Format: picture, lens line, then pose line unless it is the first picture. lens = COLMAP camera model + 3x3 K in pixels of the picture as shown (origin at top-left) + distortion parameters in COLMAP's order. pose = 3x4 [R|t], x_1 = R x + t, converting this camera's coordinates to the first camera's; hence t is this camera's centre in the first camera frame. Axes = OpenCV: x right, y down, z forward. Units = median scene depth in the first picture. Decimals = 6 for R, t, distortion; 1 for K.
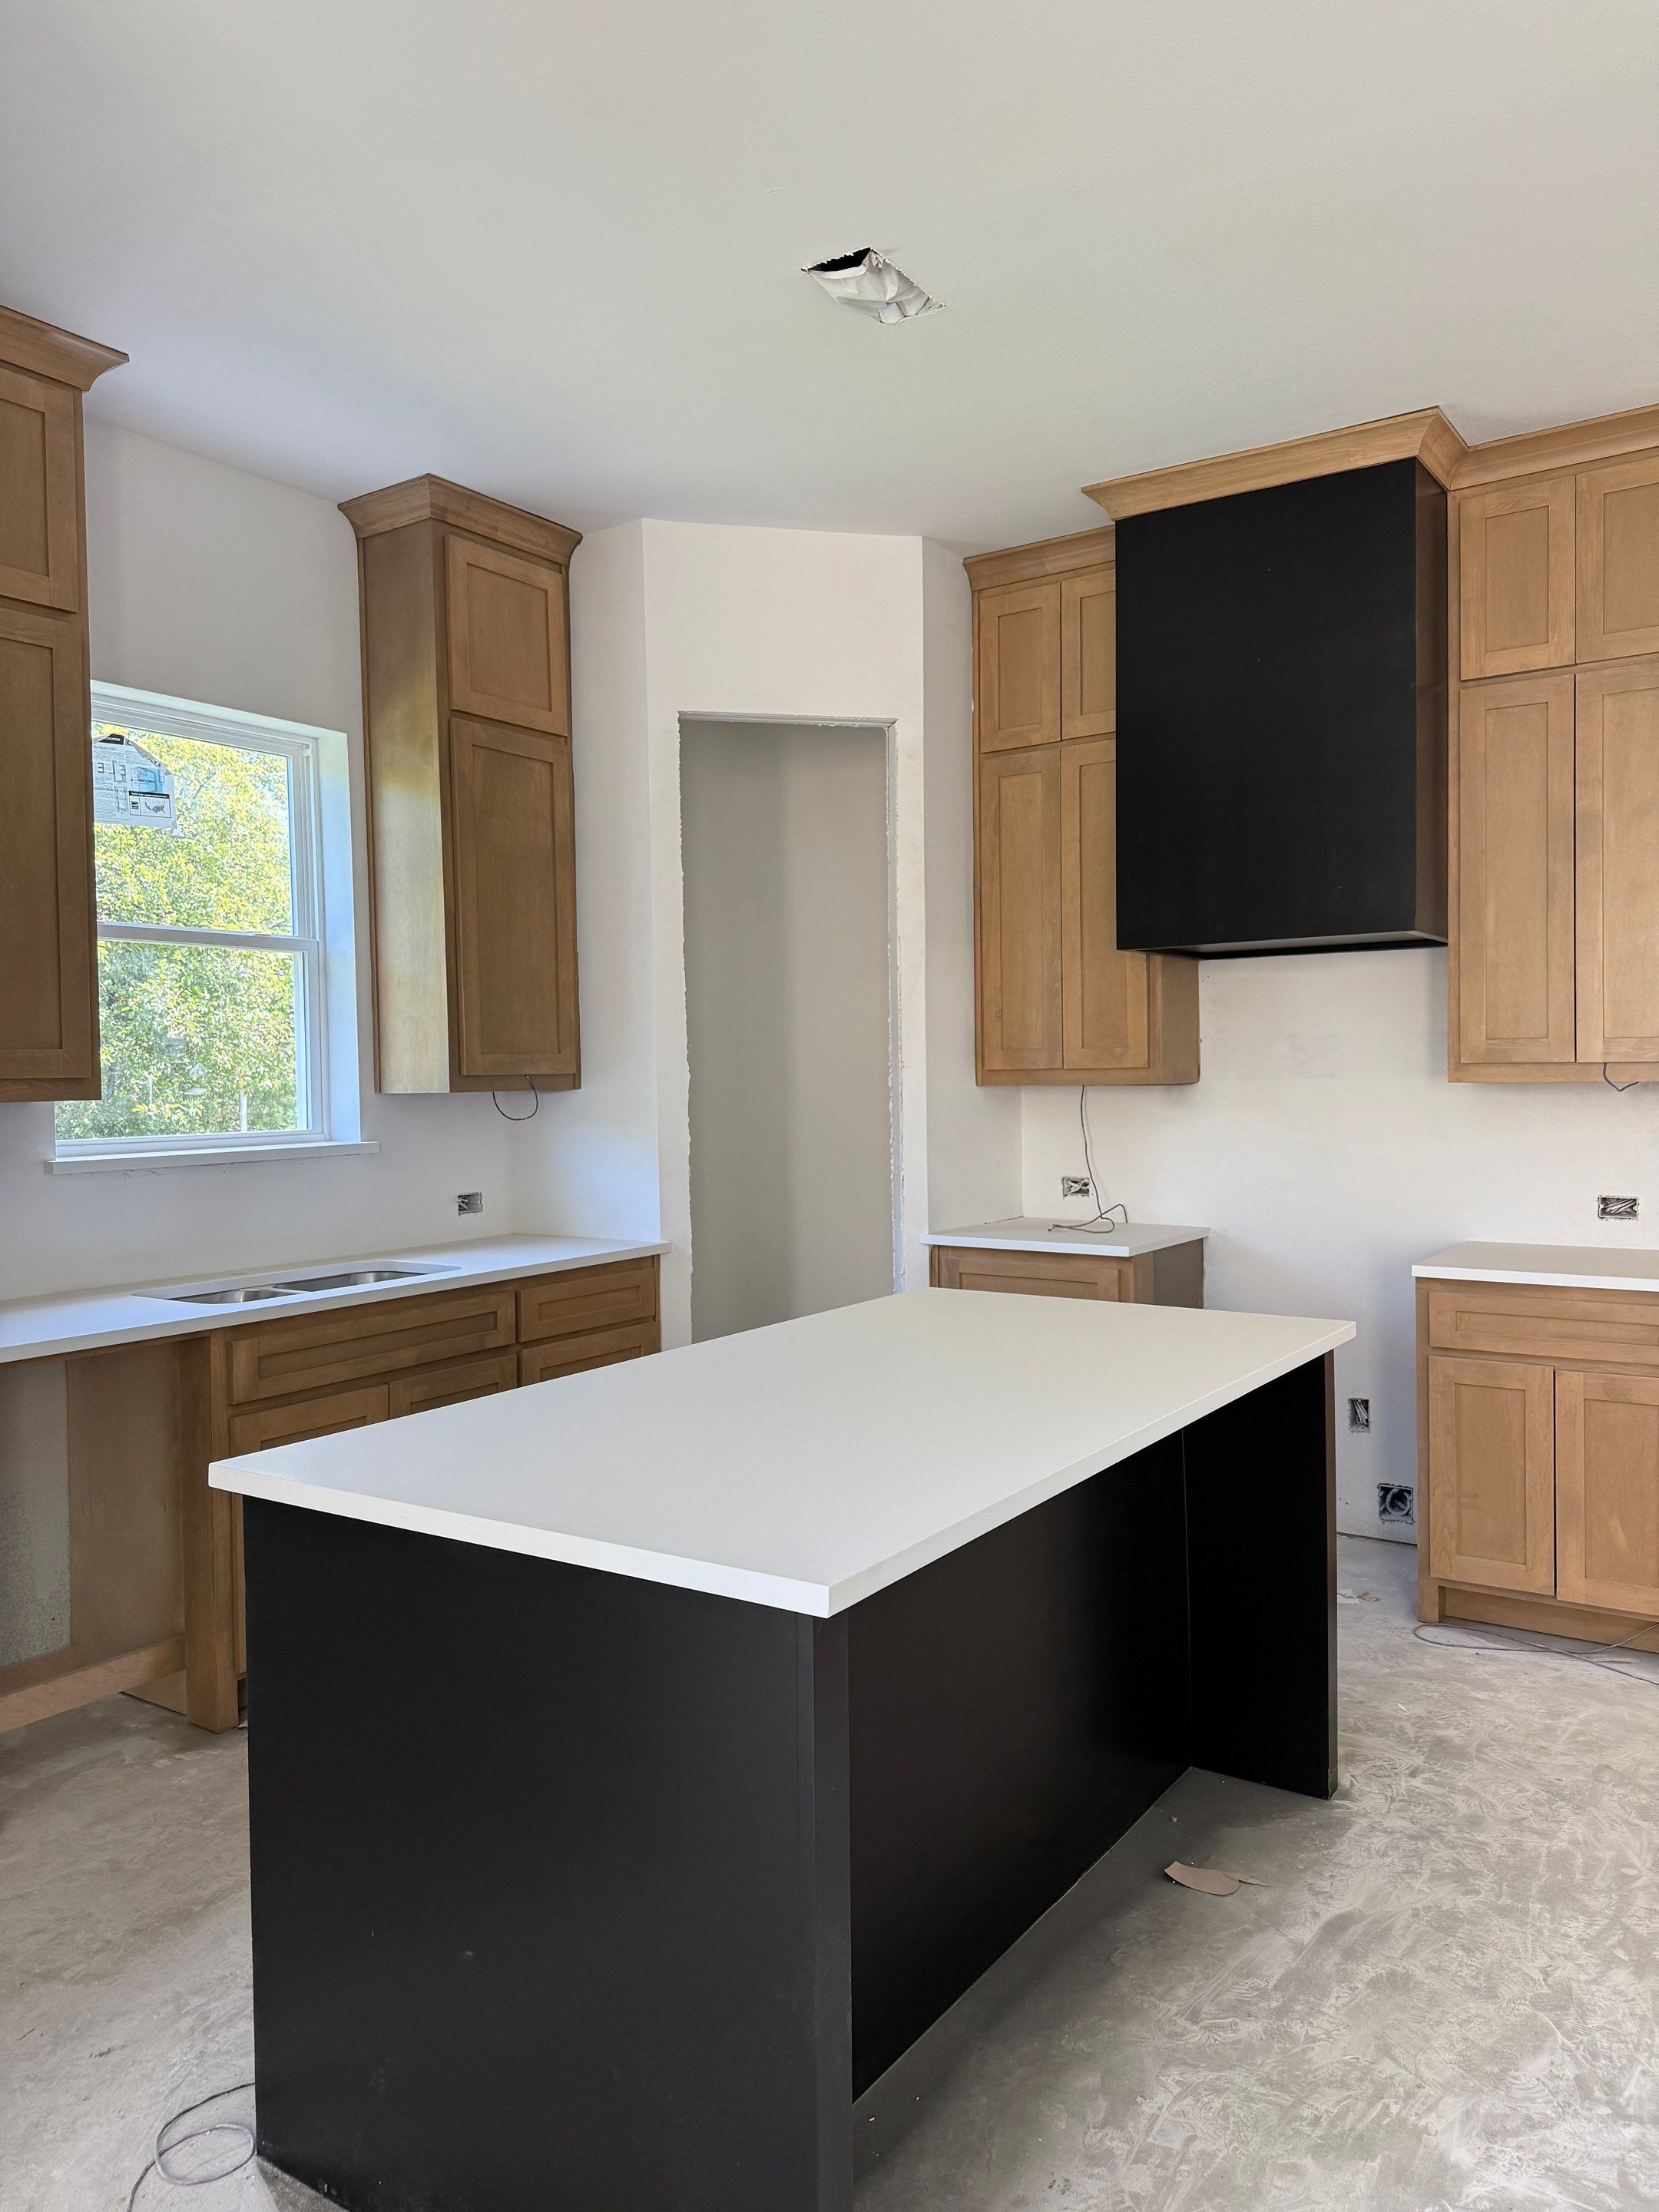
lens RADIAL K [[1549.6, 0, 835.6], [0, 1549.6, 1116.1], [0, 0, 1]] dist [0.040897, -0.044520]
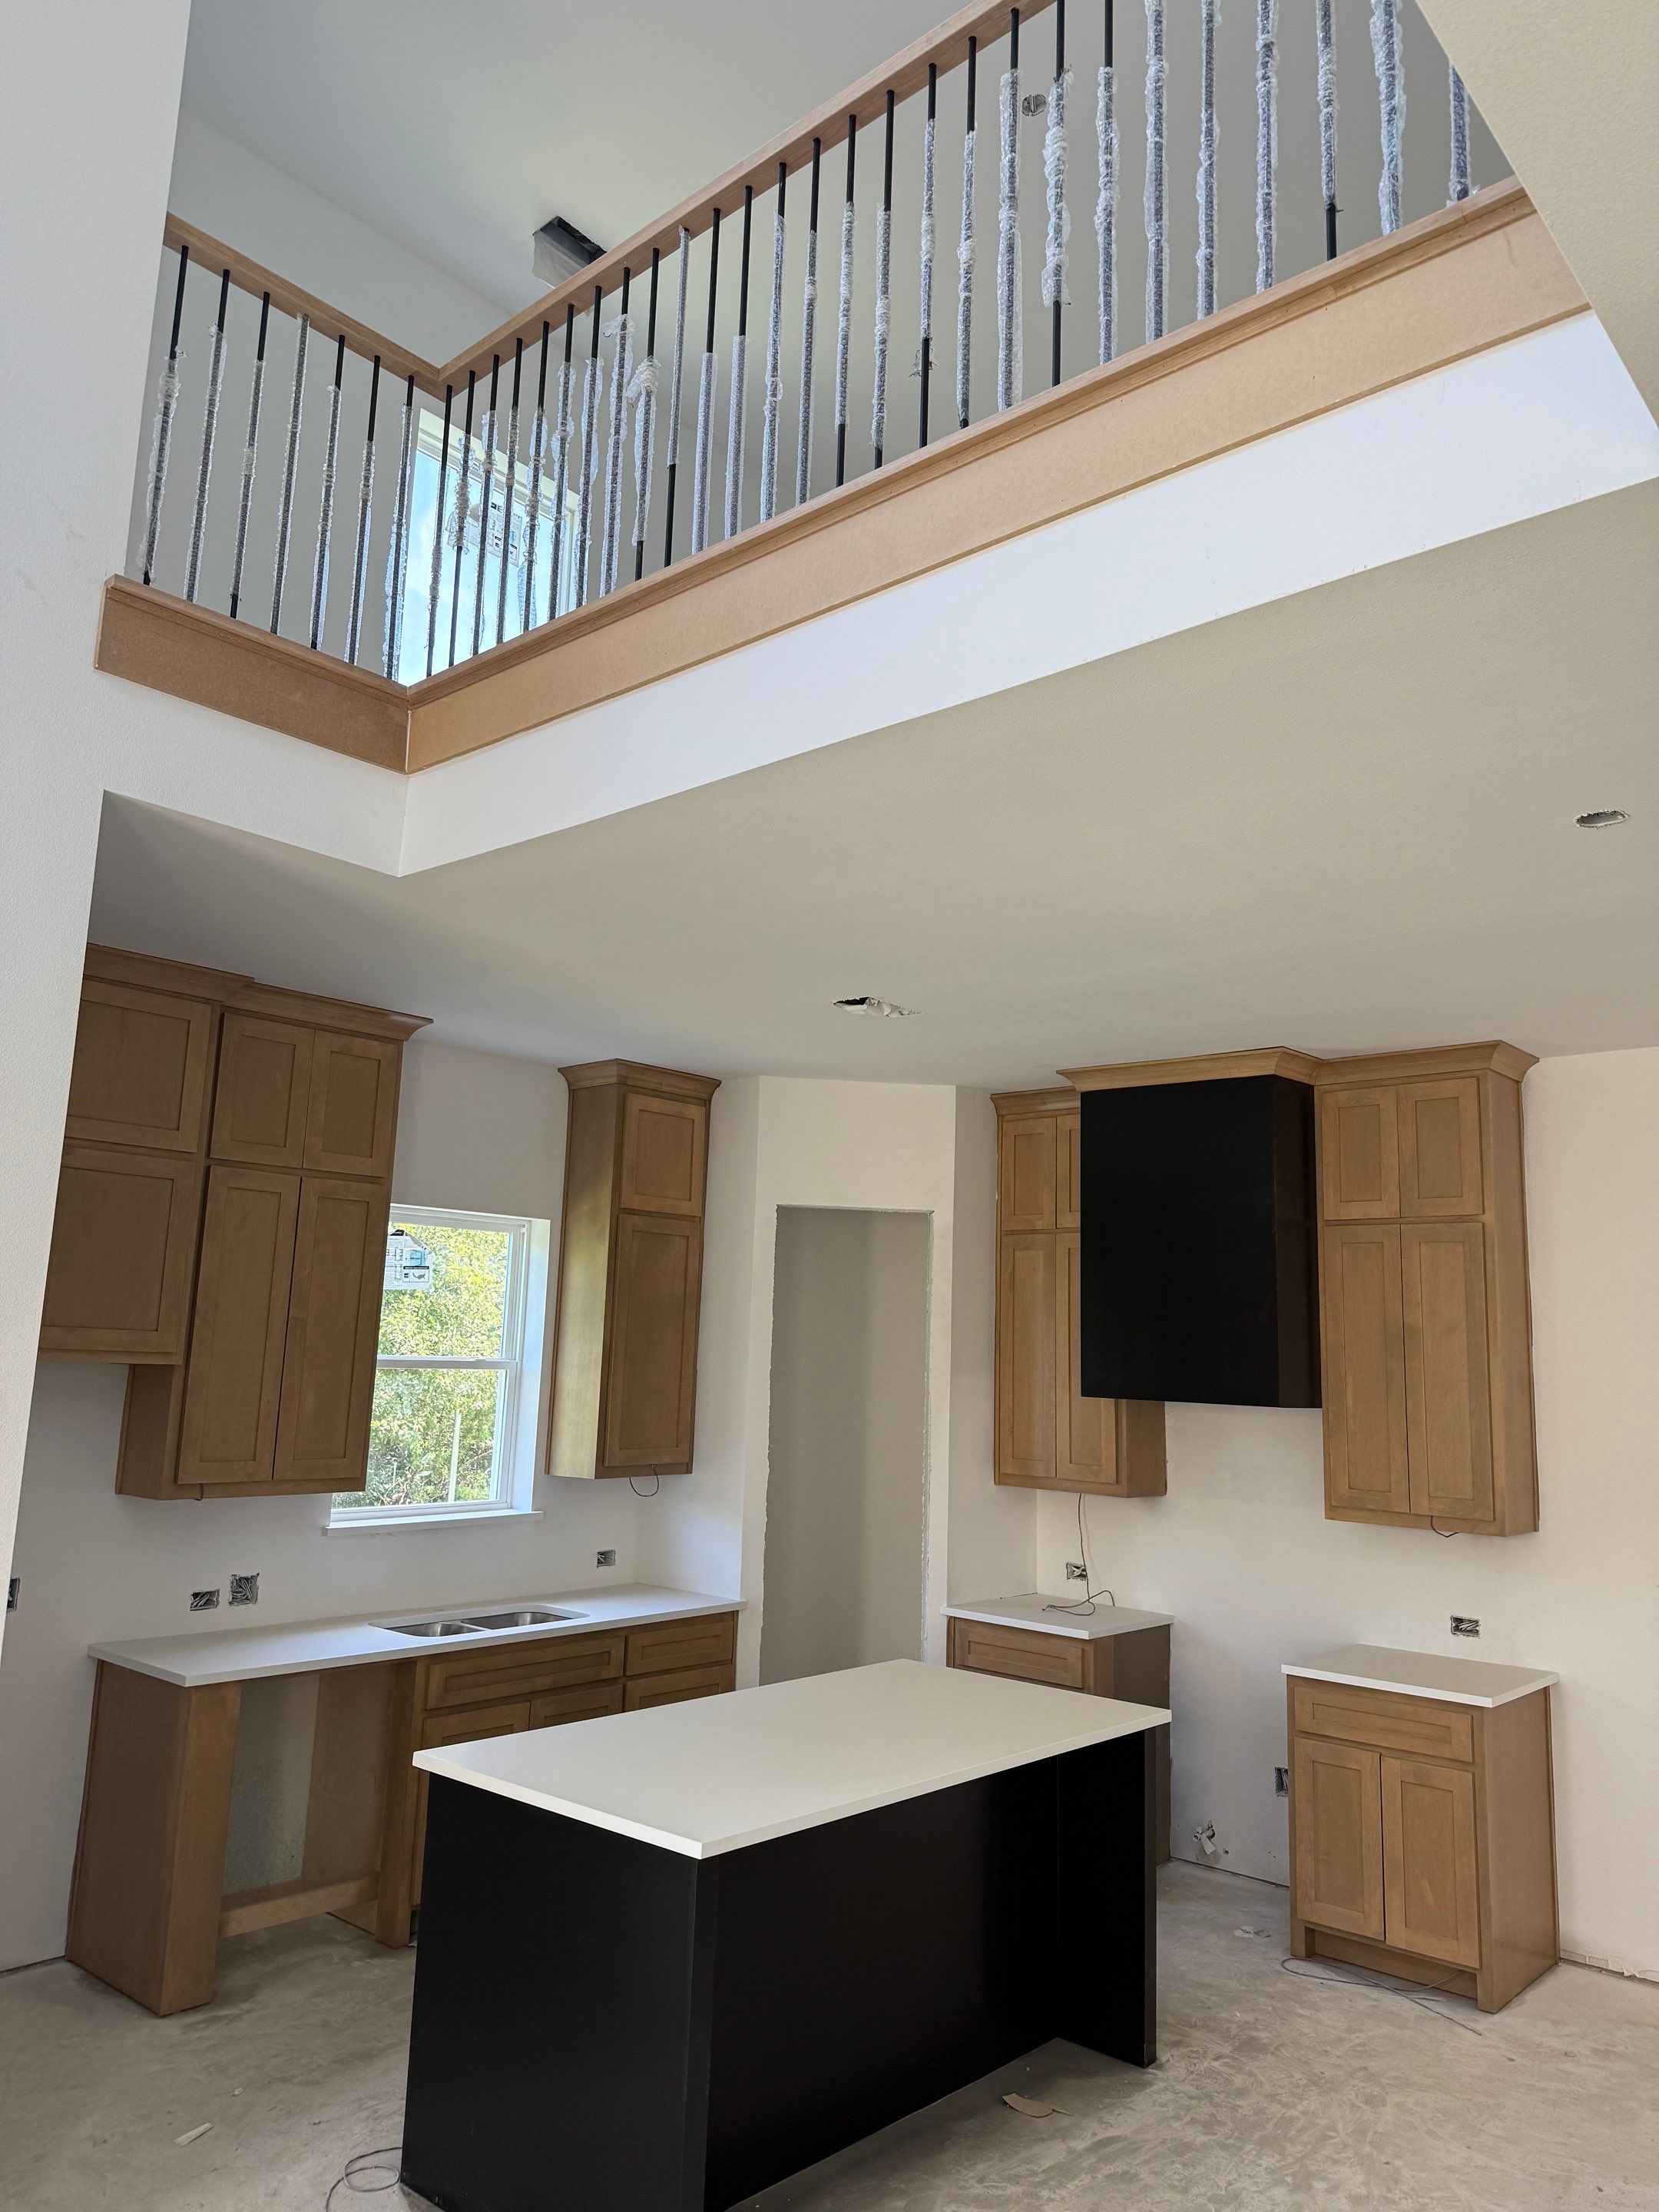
lens RADIAL K [[1549.6, 0, 833.6], [0, 1549.6, 1100.2], [0, 0, 1]] dist [0.040897, -0.044520]
pose [[0.990425, 0.022310, -0.136237, 0.164271], [-0.048733, 0.979823, -0.193835, -0.100649], [0.129163, 0.198618, 0.971529, -0.448224]]
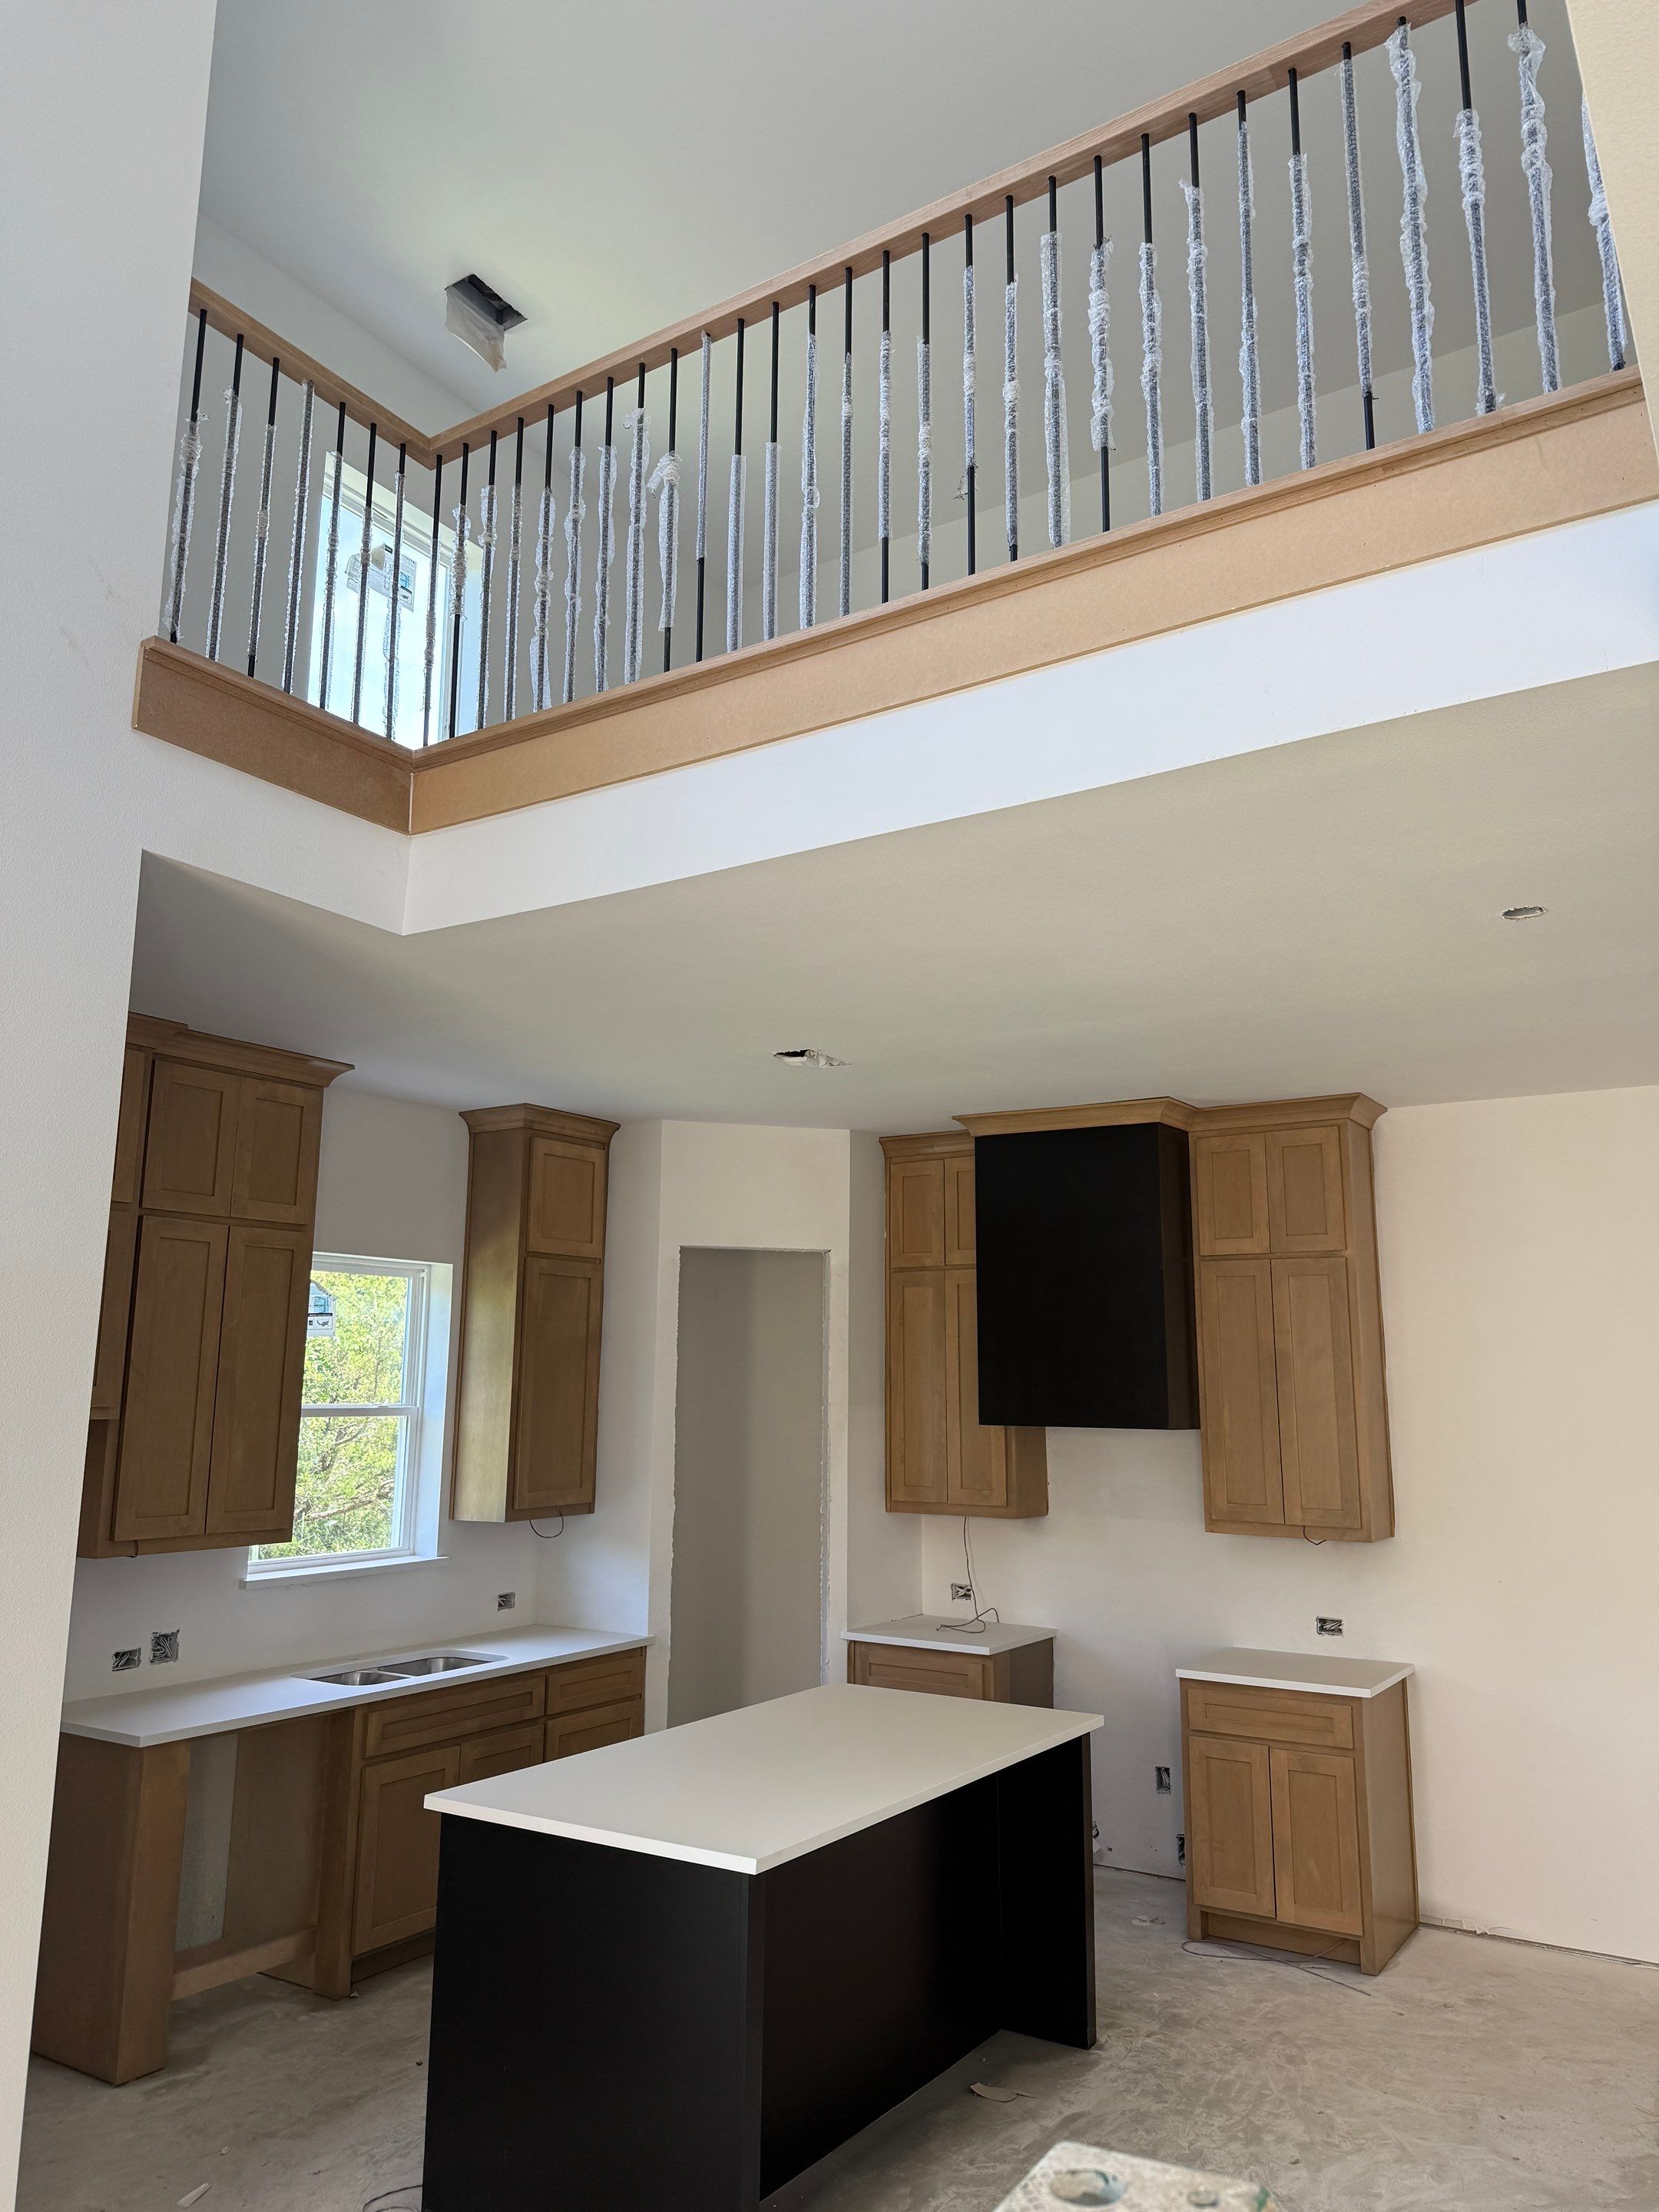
lens RADIAL K [[1549.6, 0, 826.7], [0, 1549.6, 1111.5], [0, 0, 1]] dist [0.040897, -0.044520]
pose [[0.999620, 0.023436, 0.014518, 0.014927], [-0.019860, 0.977411, -0.210413, -0.099125], [-0.019121, 0.210045, 0.977505, -0.519644]]
